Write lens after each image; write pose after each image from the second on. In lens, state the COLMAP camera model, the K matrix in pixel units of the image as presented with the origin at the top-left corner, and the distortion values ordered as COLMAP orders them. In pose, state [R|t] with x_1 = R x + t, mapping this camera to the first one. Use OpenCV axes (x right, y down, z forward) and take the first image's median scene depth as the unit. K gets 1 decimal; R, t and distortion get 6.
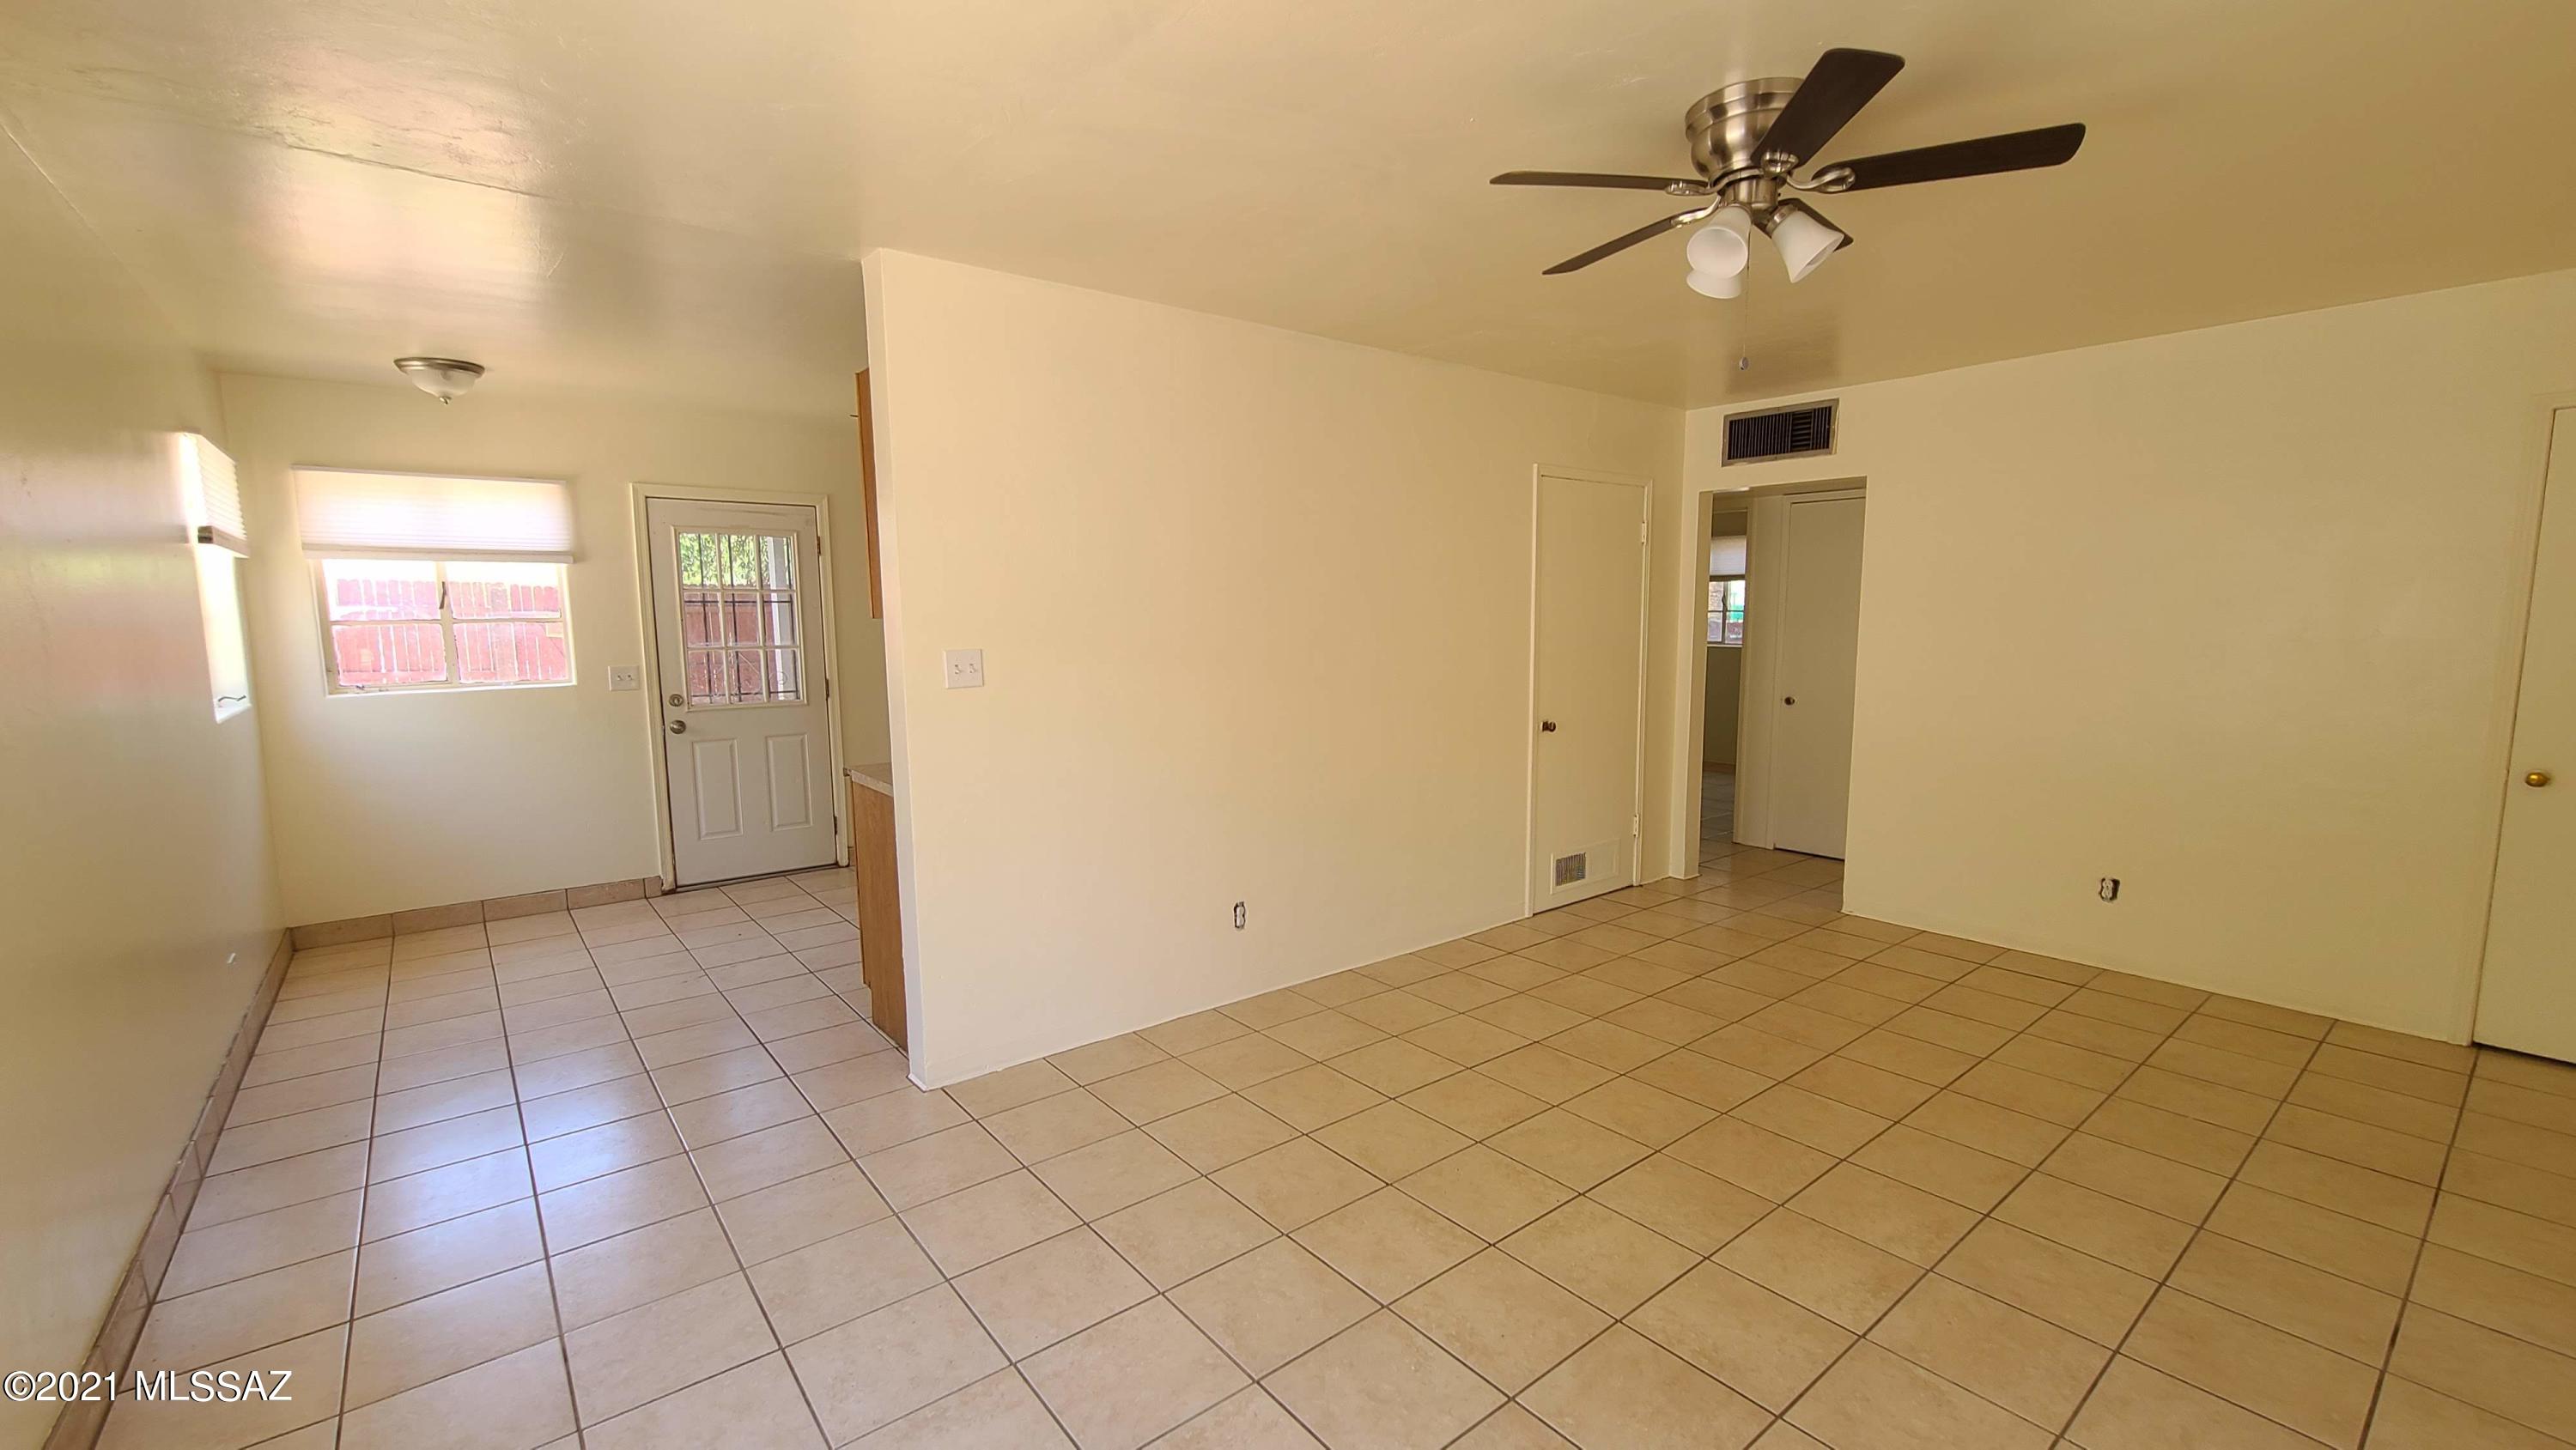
lens RADIAL K [[1063.2, 0, 1299.3], [0, 1063.2, 743.9], [0, 0, 1]] dist [-0.003371, 0.001004]
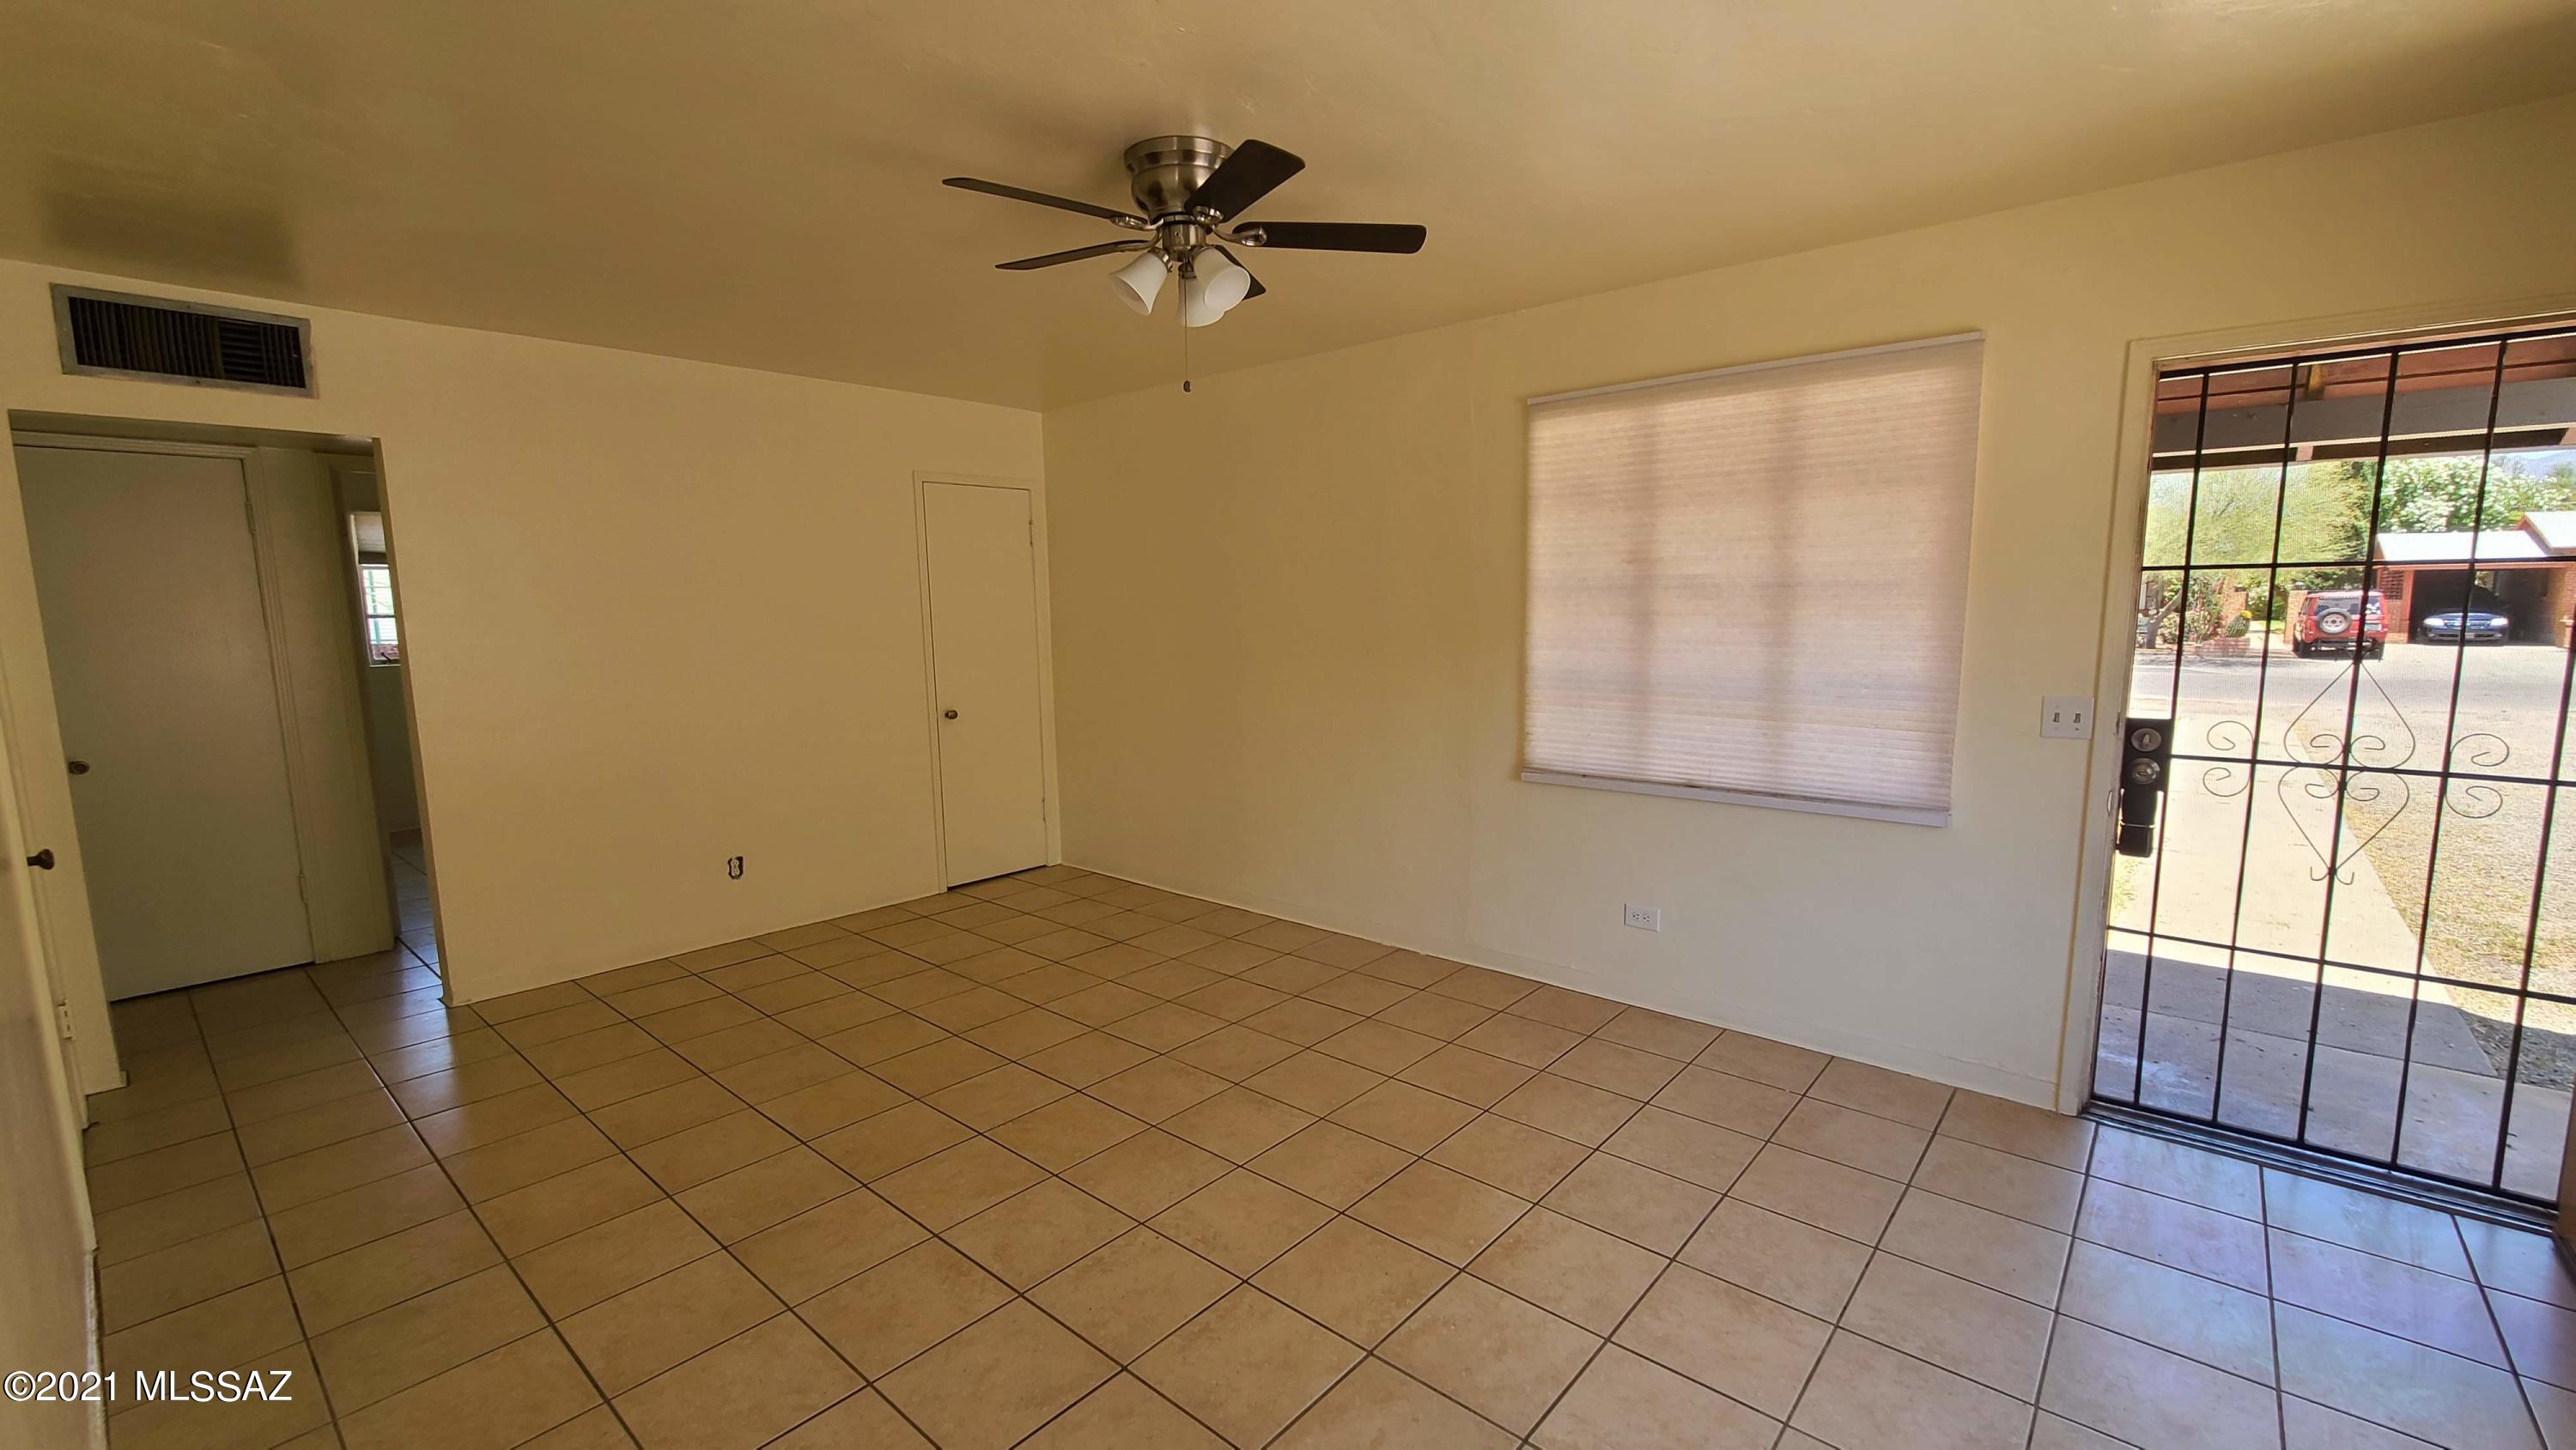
lens RADIAL K [[1063.2, 0, 1297.6], [0, 1063.2, 745.3], [0, 0, 1]] dist [-0.003371, 0.001004]
pose [[-0.180478, -0.126886, 0.975360, -0.427815], [0.135912, 0.978914, 0.152497, -0.081218], [-0.974144, 0.160086, -0.159427, 0.641687]]
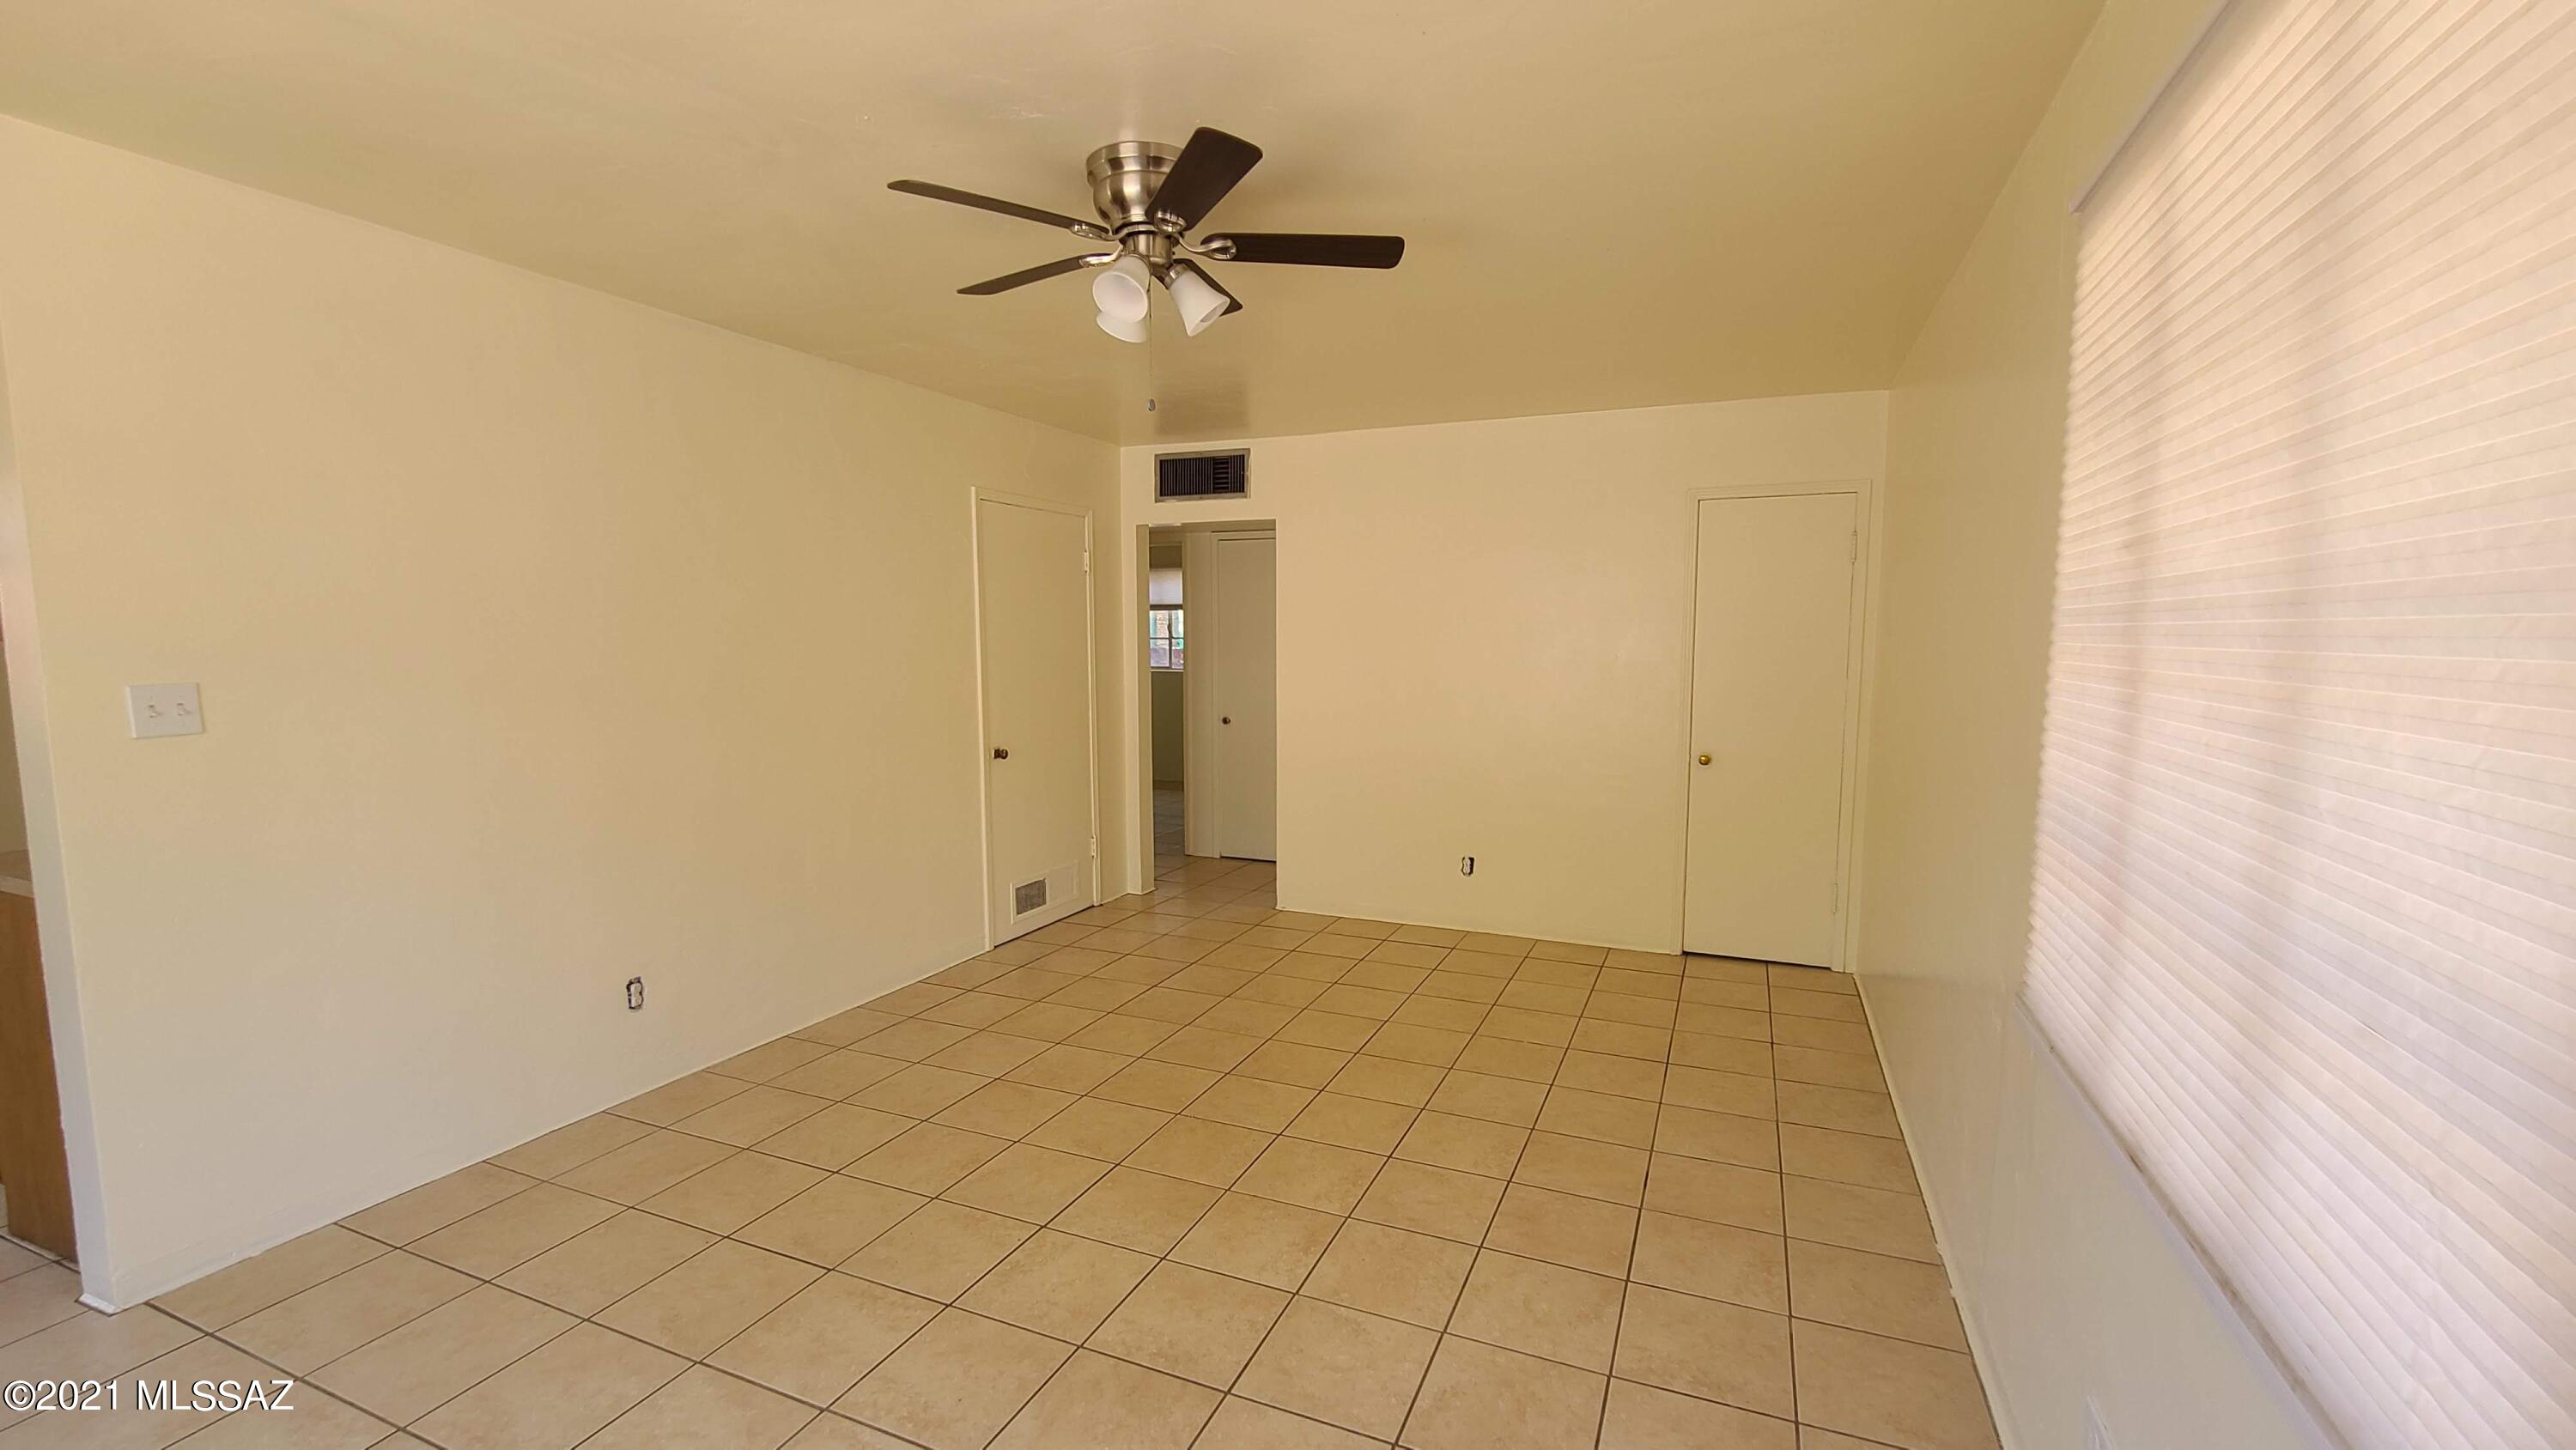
lens RADIAL K [[1063.2, 0, 1300.4], [0, 1063.2, 744.6], [0, 0, 1]] dist [-0.003371, 0.001004]
pose [[0.880565, -0.040489, 0.472193, 0.018722], [0.051822, 0.998596, -0.011014, 0.000325], [-0.471084, 0.034168, 0.881426, 0.002166]]
